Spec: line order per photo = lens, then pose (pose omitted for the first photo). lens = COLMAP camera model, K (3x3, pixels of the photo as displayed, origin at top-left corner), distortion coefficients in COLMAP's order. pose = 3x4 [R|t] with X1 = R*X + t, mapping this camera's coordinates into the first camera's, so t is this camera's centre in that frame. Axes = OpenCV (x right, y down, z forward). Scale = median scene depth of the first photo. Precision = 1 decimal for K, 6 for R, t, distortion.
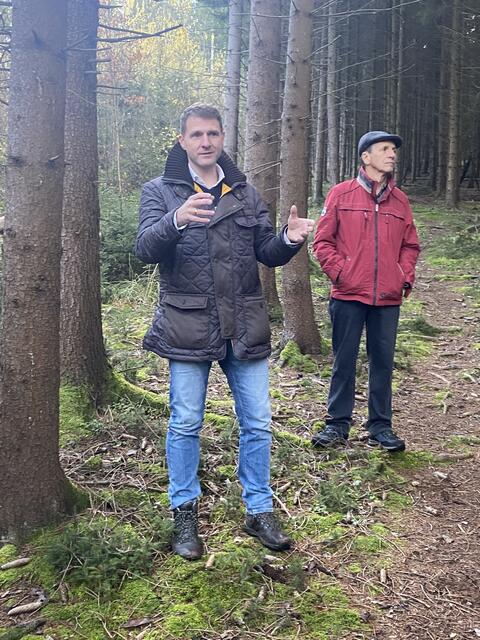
lens RADIAL K [[765.7, 0, 239.3], [0, 765.7, 307.6], [0, 0, 1]] dist [0.155895, -0.497524]
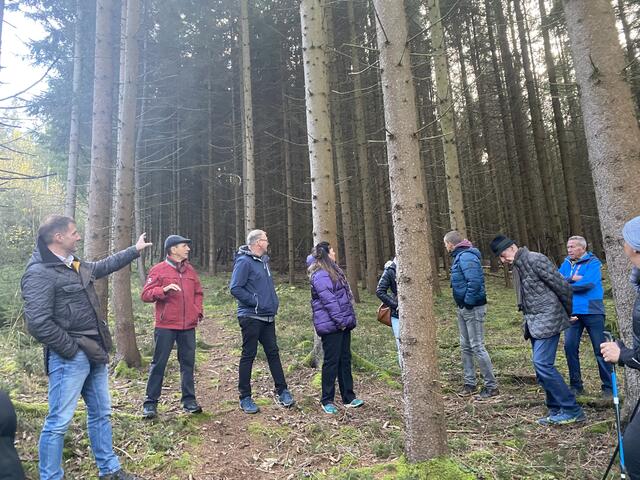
lens RADIAL K [[587.4, 0, 320.0], [0, 587.4, 240.0], [0, 0, 1]] dist [0.000075, -0.006162]
pose [[0.896258, 0.003010, 0.443522, -0.117535], [0.082968, 0.981188, -0.174318, 0.050045], [-0.435703, 0.193032, 0.879148, -0.339522]]
